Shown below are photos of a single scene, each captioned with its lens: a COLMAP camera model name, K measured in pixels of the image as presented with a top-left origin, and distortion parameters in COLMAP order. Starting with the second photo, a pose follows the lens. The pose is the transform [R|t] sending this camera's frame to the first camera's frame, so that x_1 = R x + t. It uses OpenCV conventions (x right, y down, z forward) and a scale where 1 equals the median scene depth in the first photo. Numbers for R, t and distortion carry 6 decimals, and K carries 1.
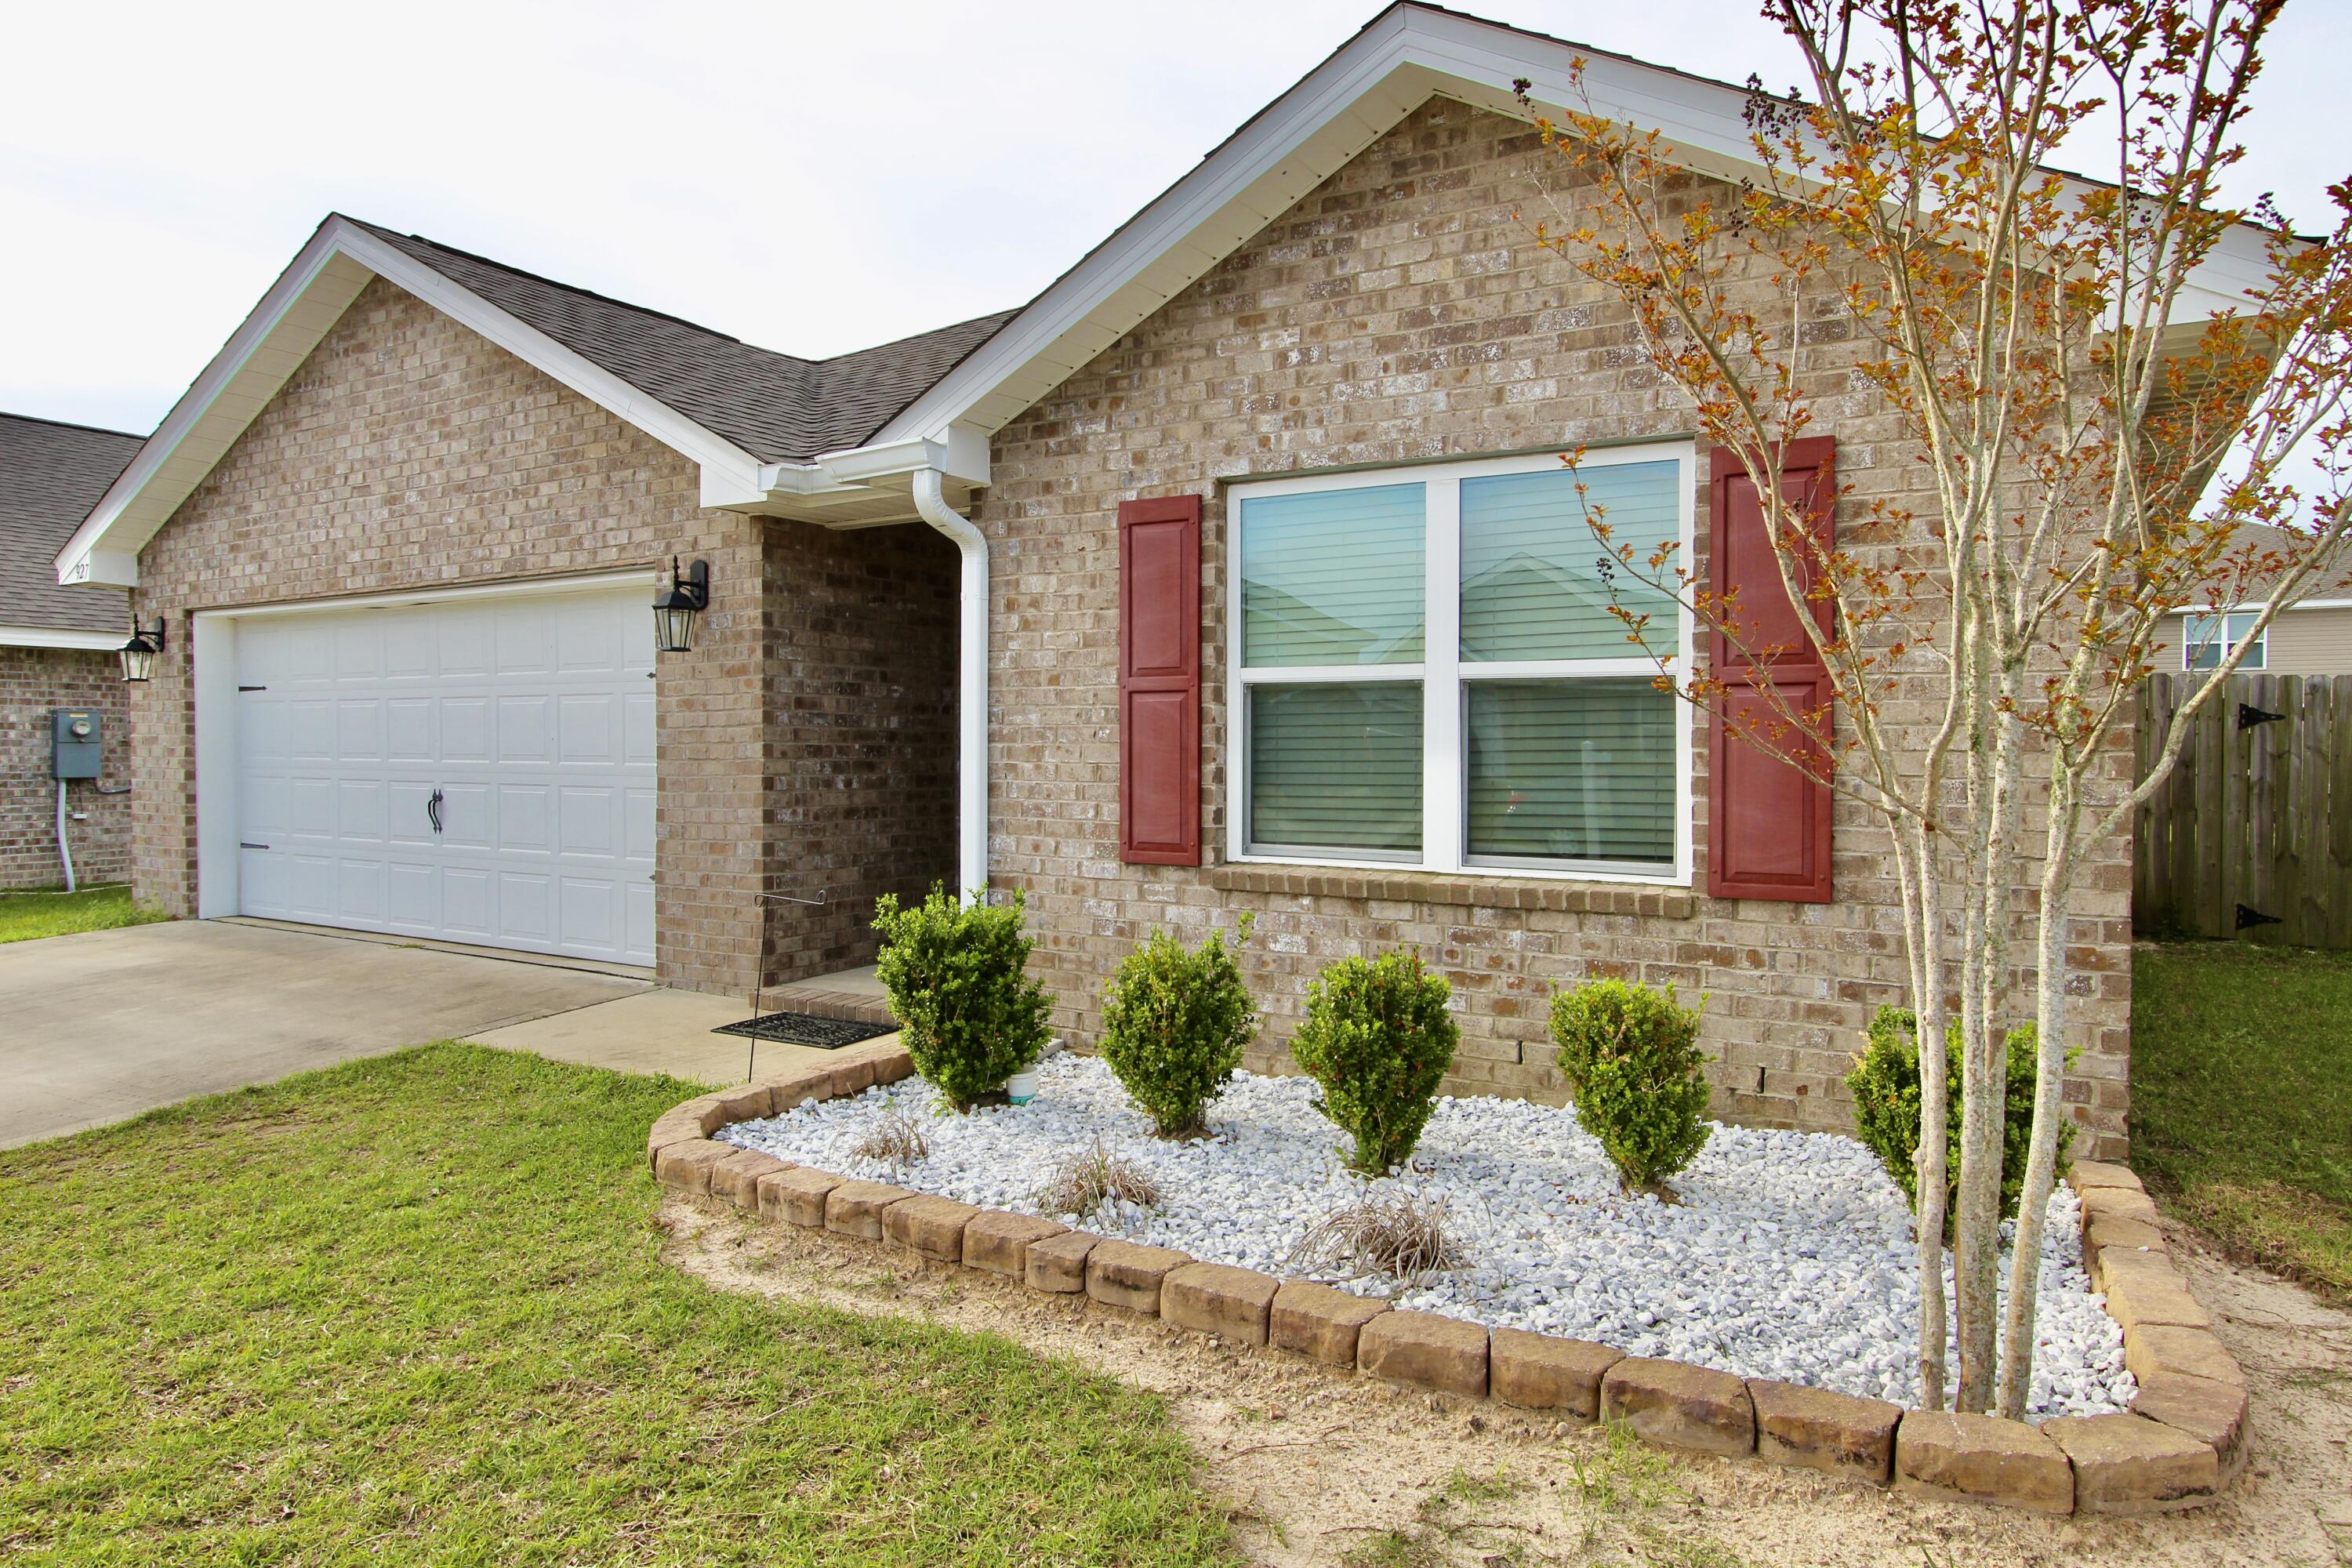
lens RADIAL K [[1468.5, 0, 1173.5], [0, 1468.5, 775.2], [0, 0, 1]] dist [-0.018046, 0.012885]
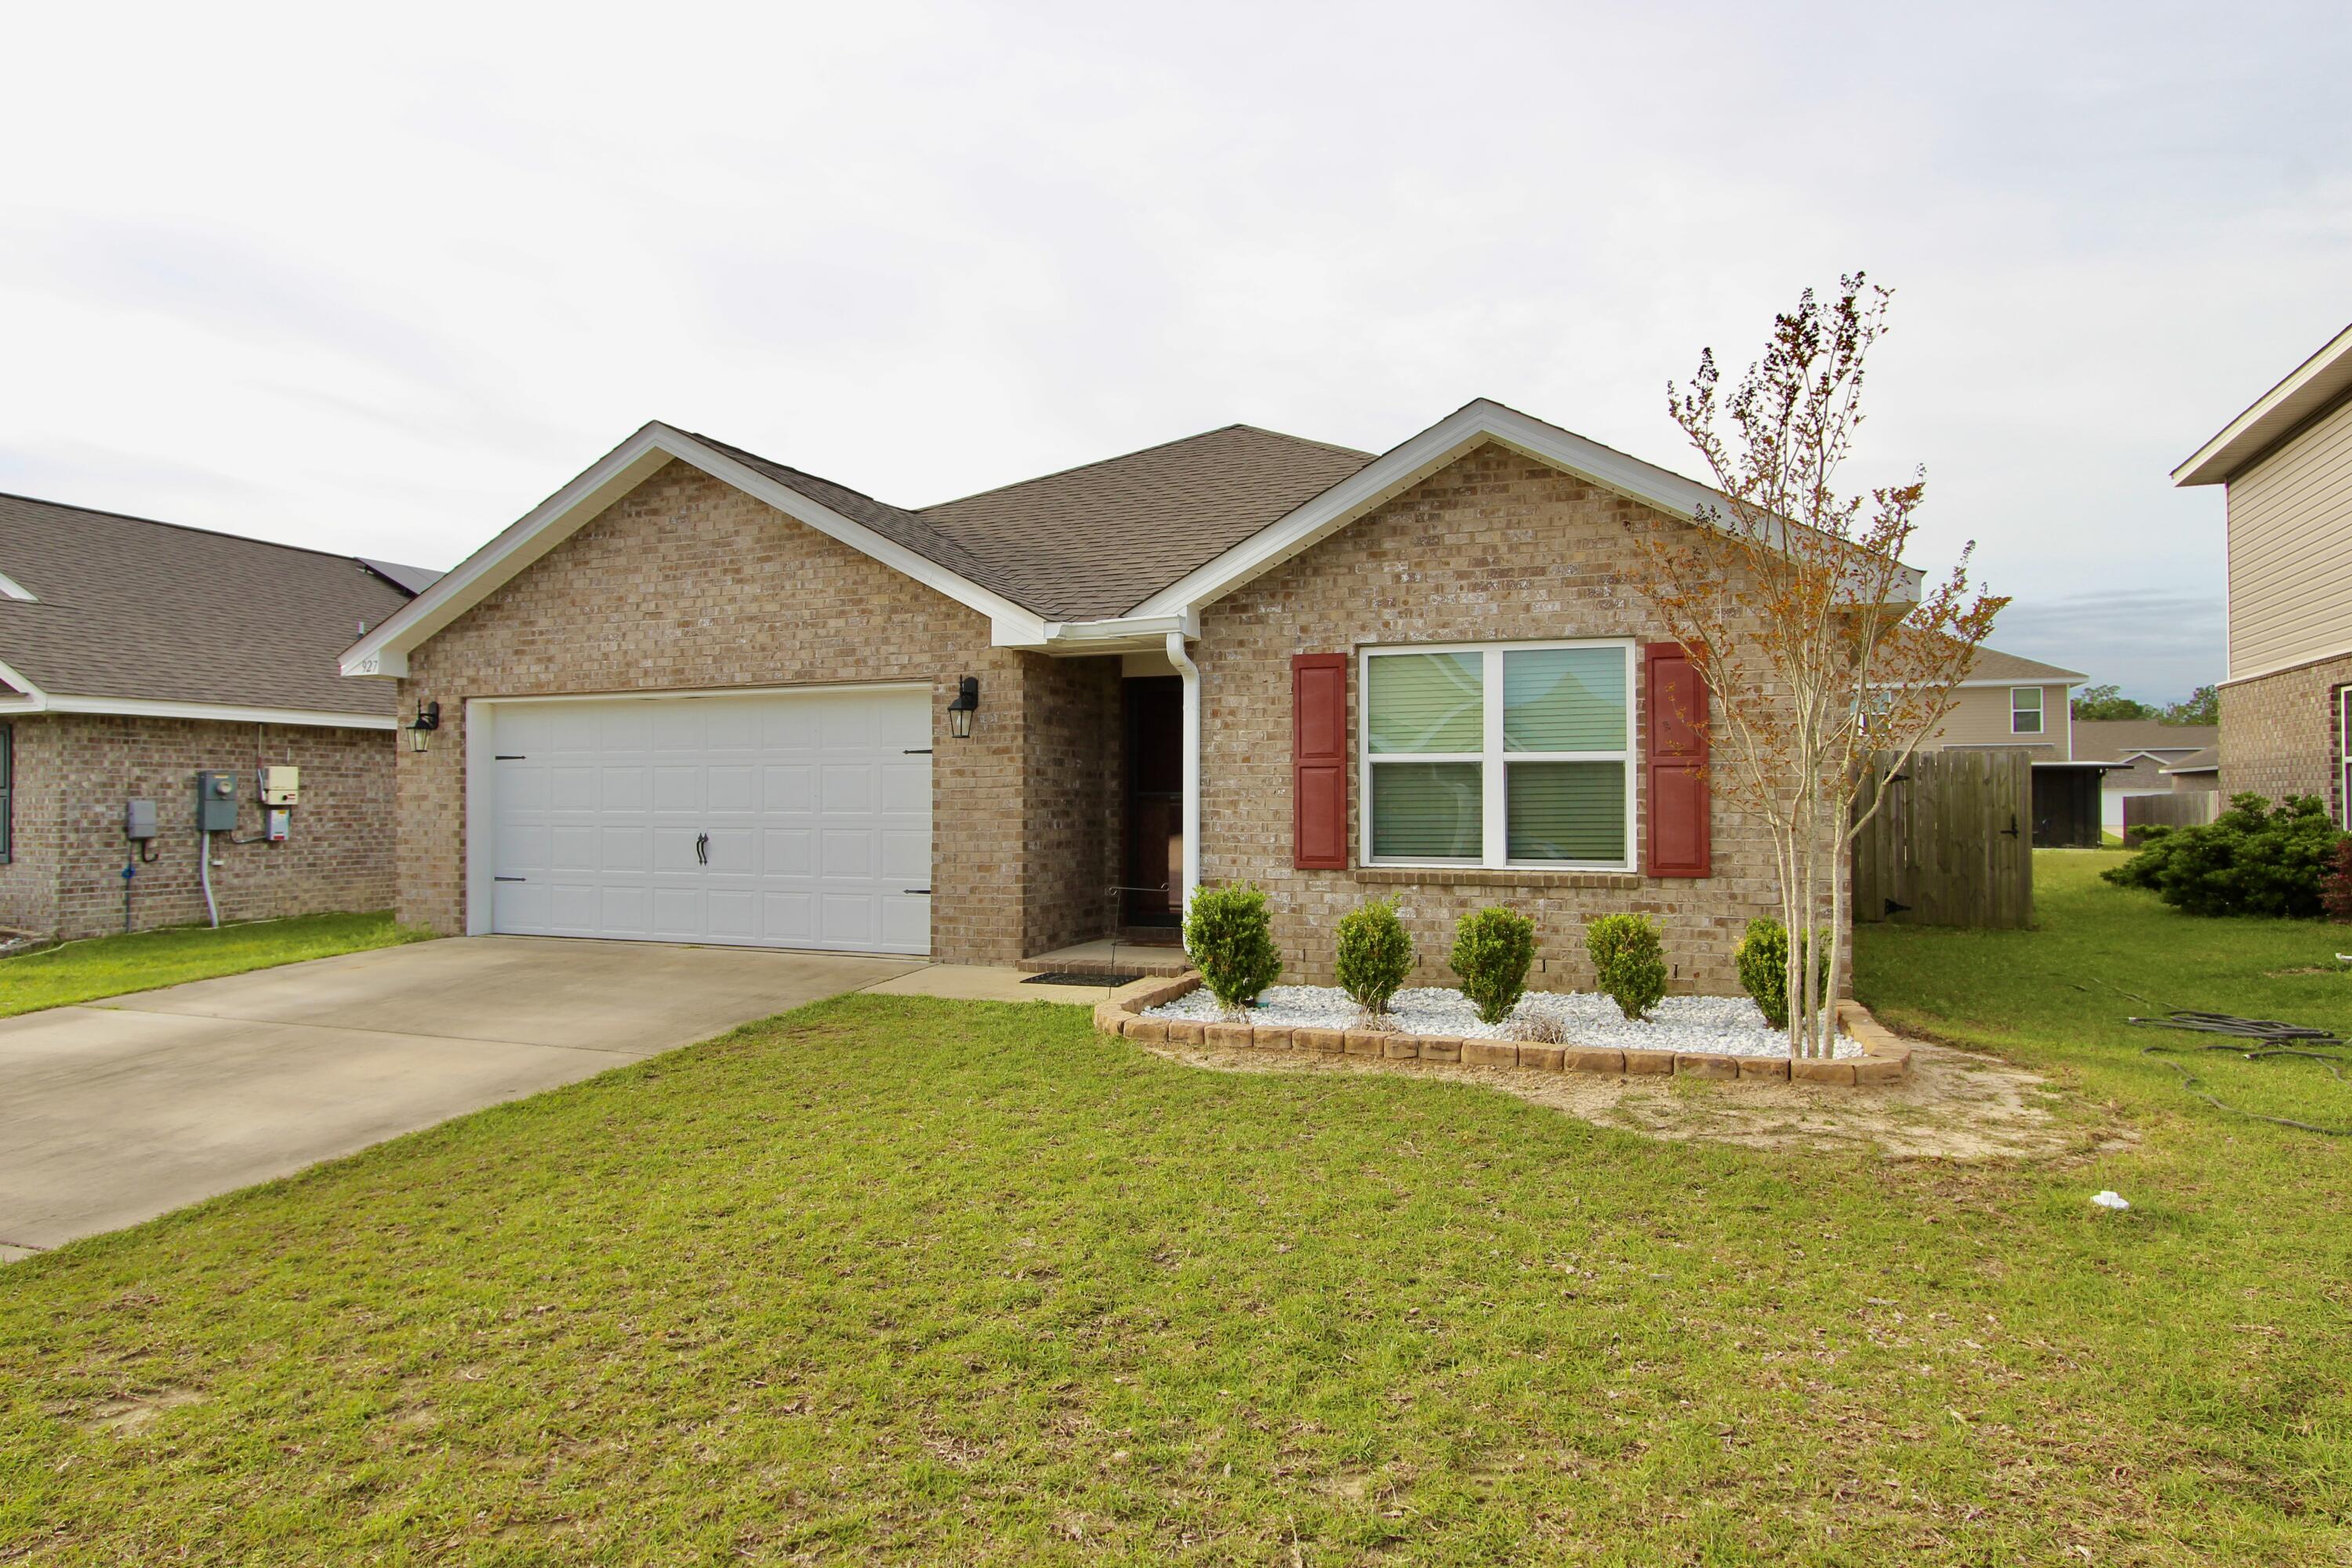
lens RADIAL K [[1415.5, 0, 1178.3], [0, 1415.5, 777.4], [0, 0, 1]] dist [-0.025827, 0.011048]
pose [[0.984818, -0.001426, 0.173586, -0.445067], [0.007481, 0.999386, -0.034230, 0.009481], [-0.173430, 0.035009, 0.984224, -0.568643]]
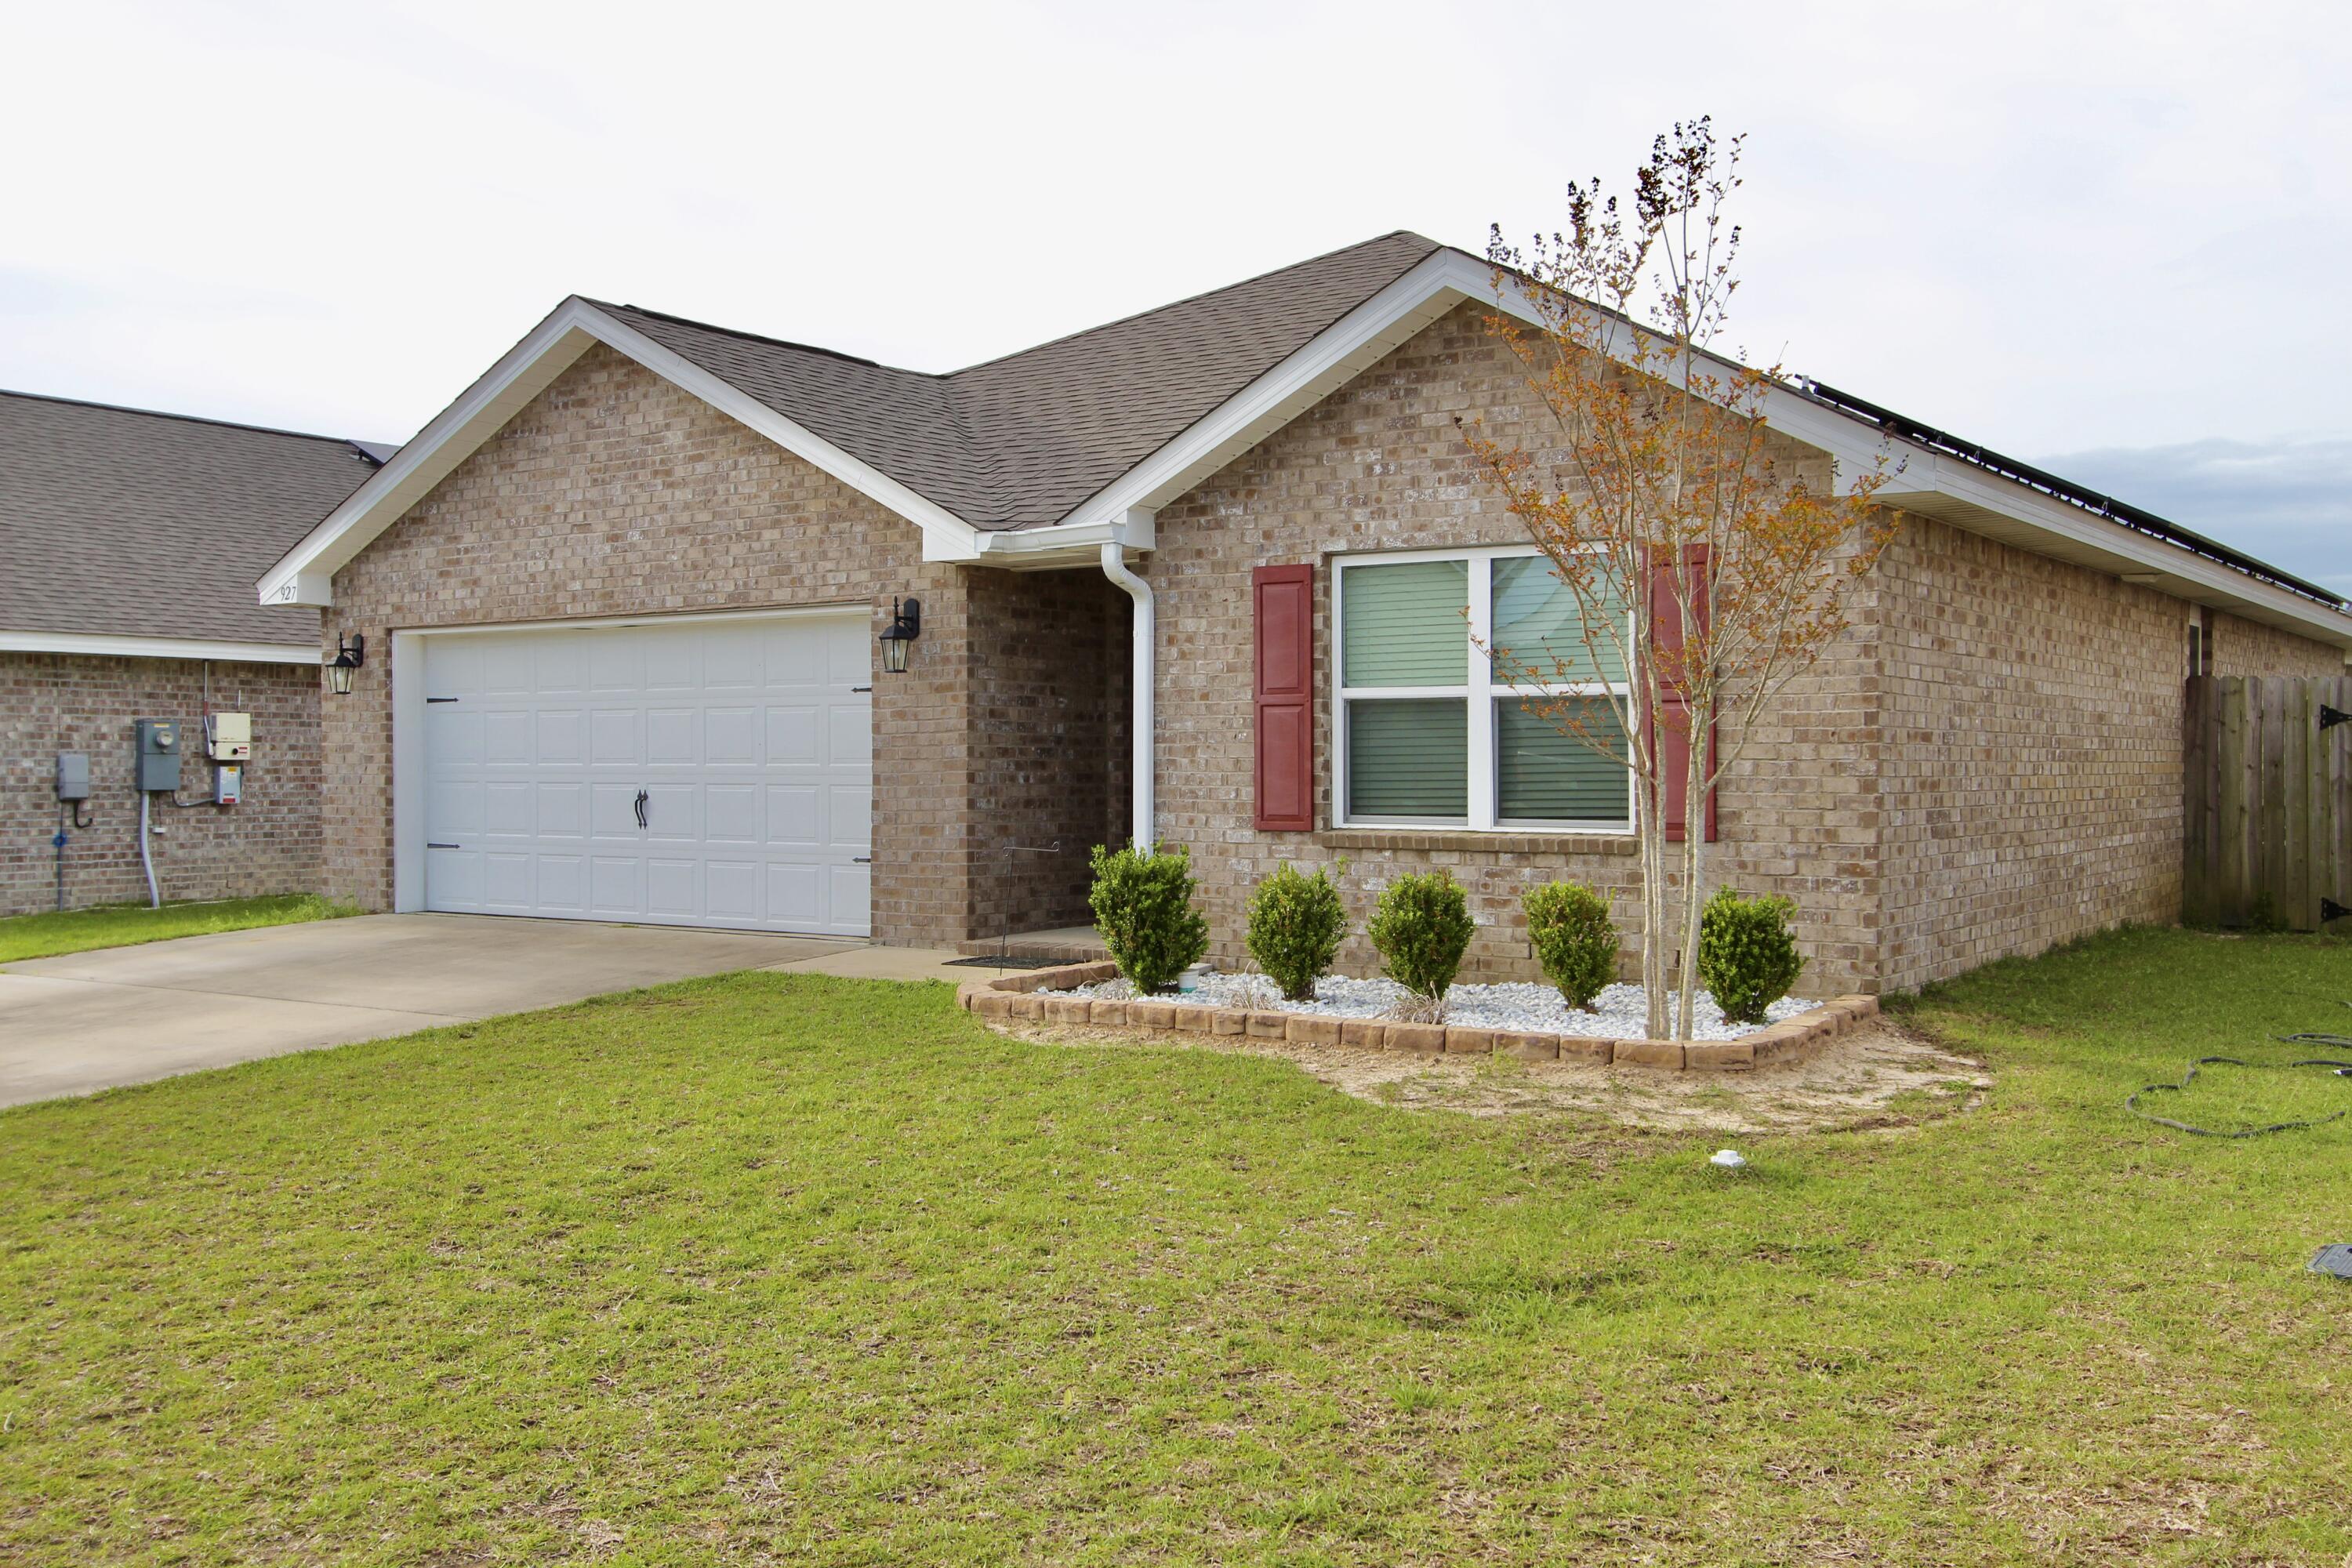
lens RADIAL K [[2303.8, 0, 1170.3], [0, 2303.8, 785.1], [0, 0, 1]] dist [-0.008139, 0.000000]
pose [[0.998404, -0.003258, -0.056377, 0.006207], [0.002623, 0.999932, -0.011330, 0.041226], [0.056410, 0.011164, 0.998345, -1.137481]]
